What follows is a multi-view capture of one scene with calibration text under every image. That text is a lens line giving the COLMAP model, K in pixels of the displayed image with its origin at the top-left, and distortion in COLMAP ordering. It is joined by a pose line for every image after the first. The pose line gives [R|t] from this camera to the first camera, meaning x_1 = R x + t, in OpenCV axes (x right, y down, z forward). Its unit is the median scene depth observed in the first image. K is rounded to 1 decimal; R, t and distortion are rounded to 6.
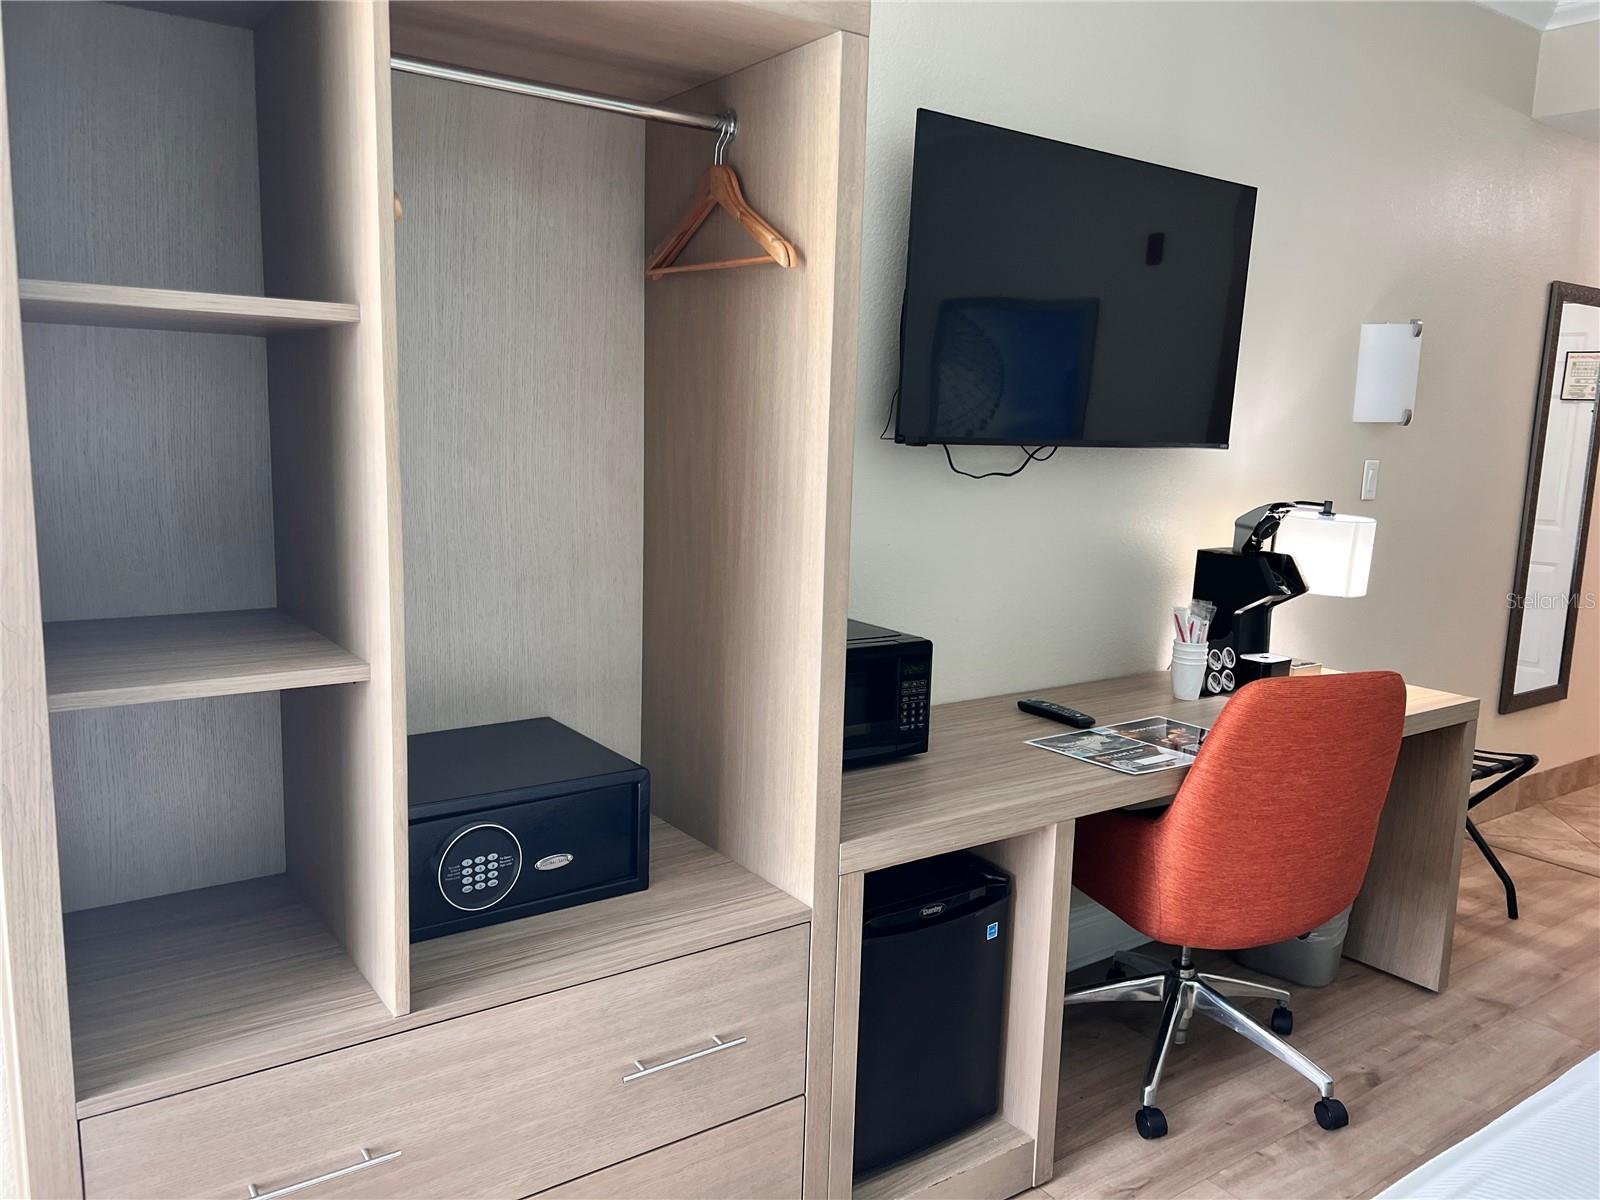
lens RADIAL K [[1178.6, 0, 791.7], [0, 1178.6, 594.4], [0, 0, 1]] dist [0.039427, -0.037118]
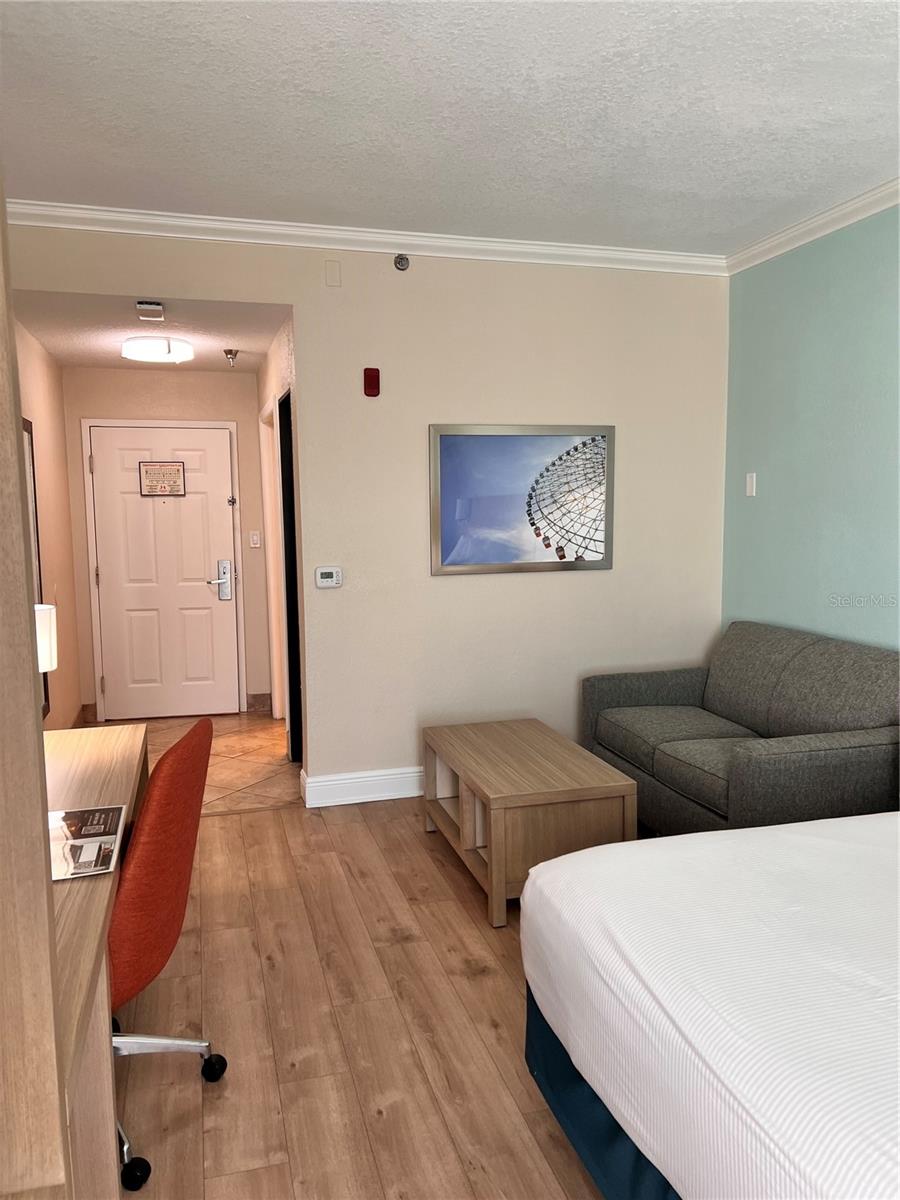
lens RADIAL K [[877.9, 0, 450.0], [0, 877.9, 600.0], [0, 0, 1]] dist [0.080530, -0.182915]
pose [[0.315005, -0.134814, 0.939466, -0.321396], [0.161842, 0.982992, 0.086794, -0.103652], [-0.935189, 0.124704, 0.331466, 0.463034]]
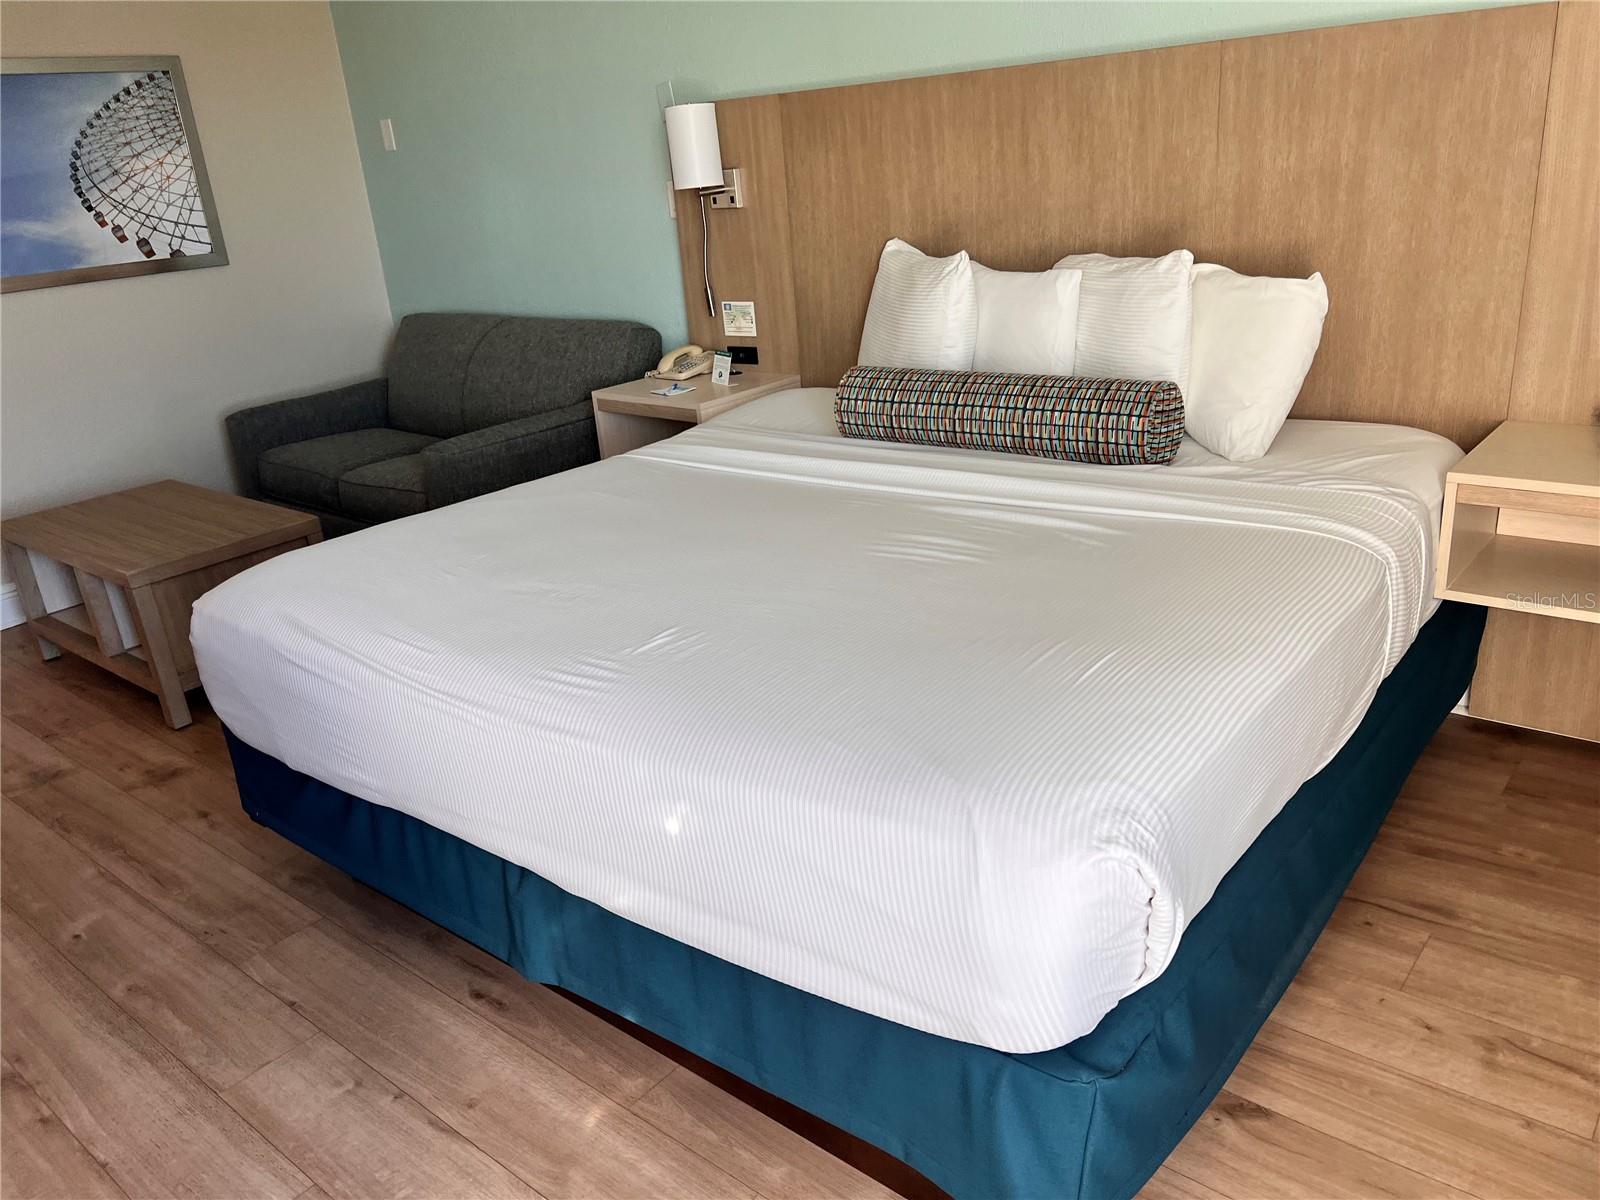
lens RADIAL K [[1178.6, 0, 791.7], [0, 1178.6, 594.4], [0, 0, 1]] dist [0.039427, -0.037118]
pose [[-0.281246, -0.347950, 0.894333, -0.579631], [0.211990, 0.886400, 0.411529, -0.067928], [-0.935928, 0.305330, -0.175535, 0.403432]]
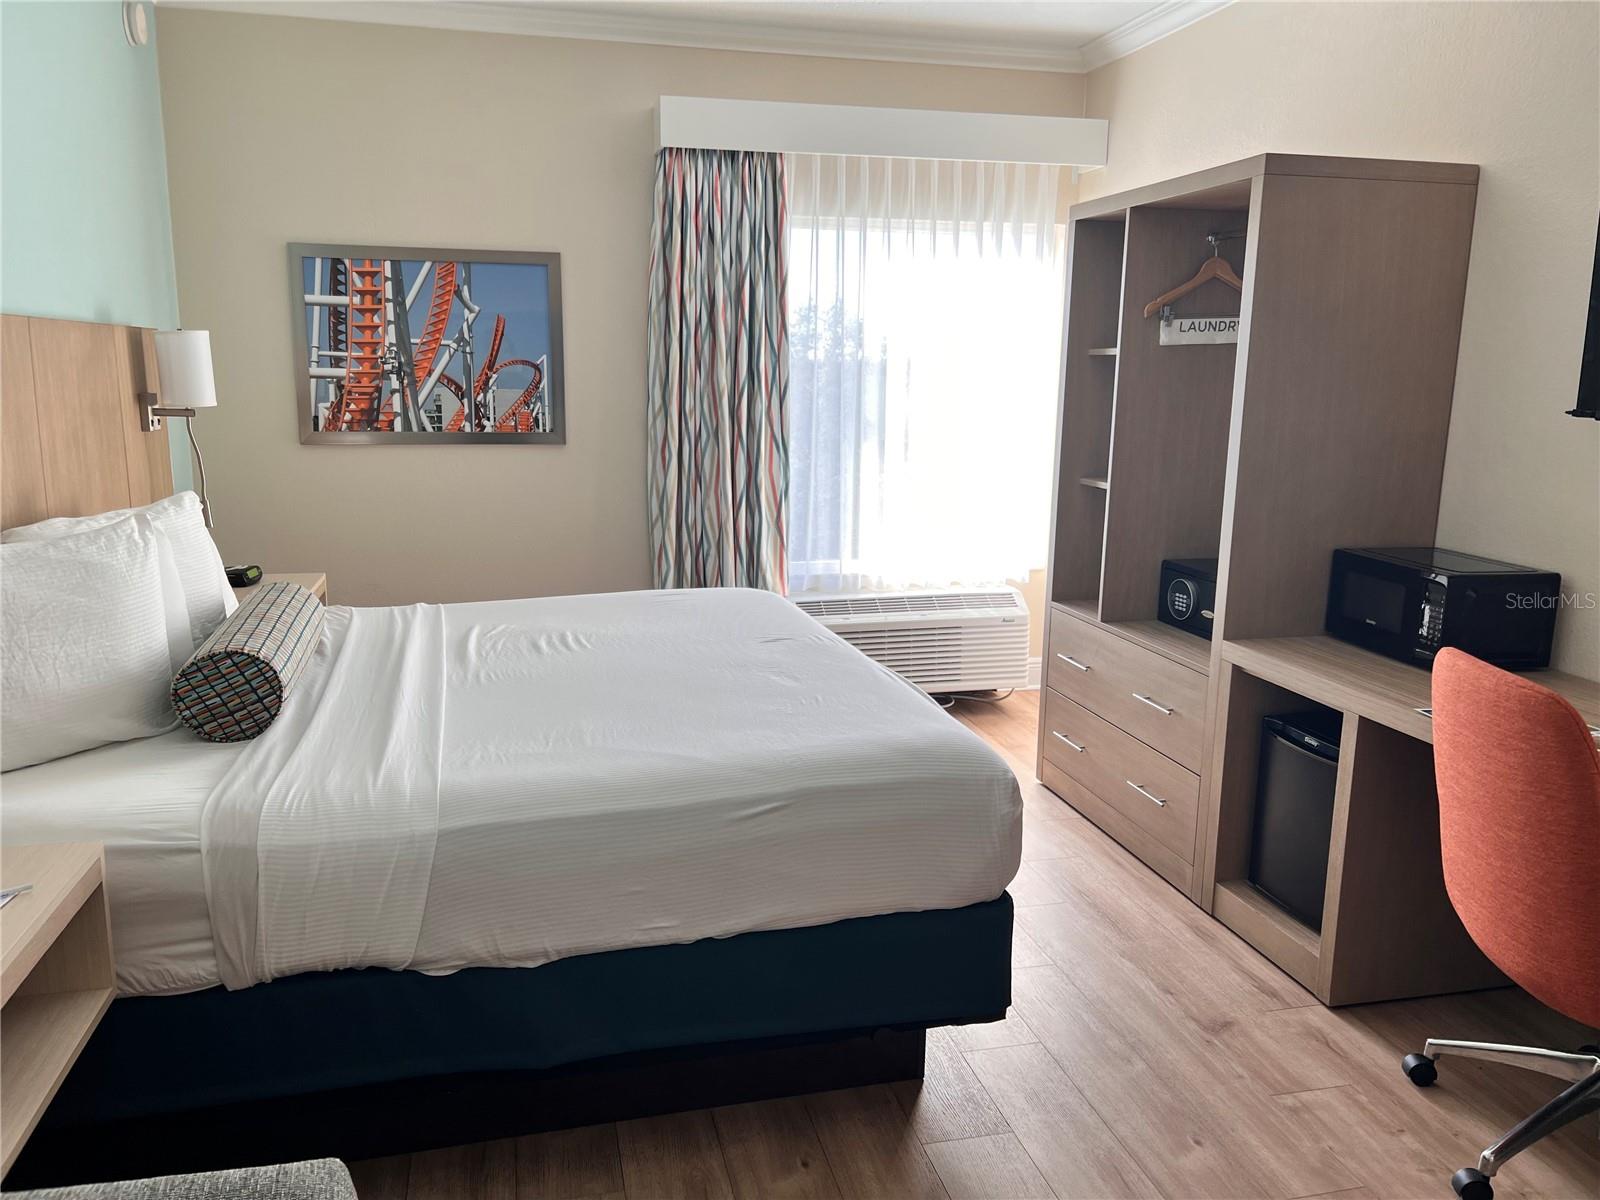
lens RADIAL K [[1178.6, 0, 791.7], [0, 1178.6, 594.4], [0, 0, 1]] dist [0.039427, -0.037118]
pose [[-0.364382, 0.143237, -0.920168, 1.604308], [-0.157615, 0.964359, 0.212531, -0.100864], [0.917814, 0.222475, -0.328818, 0.857673]]
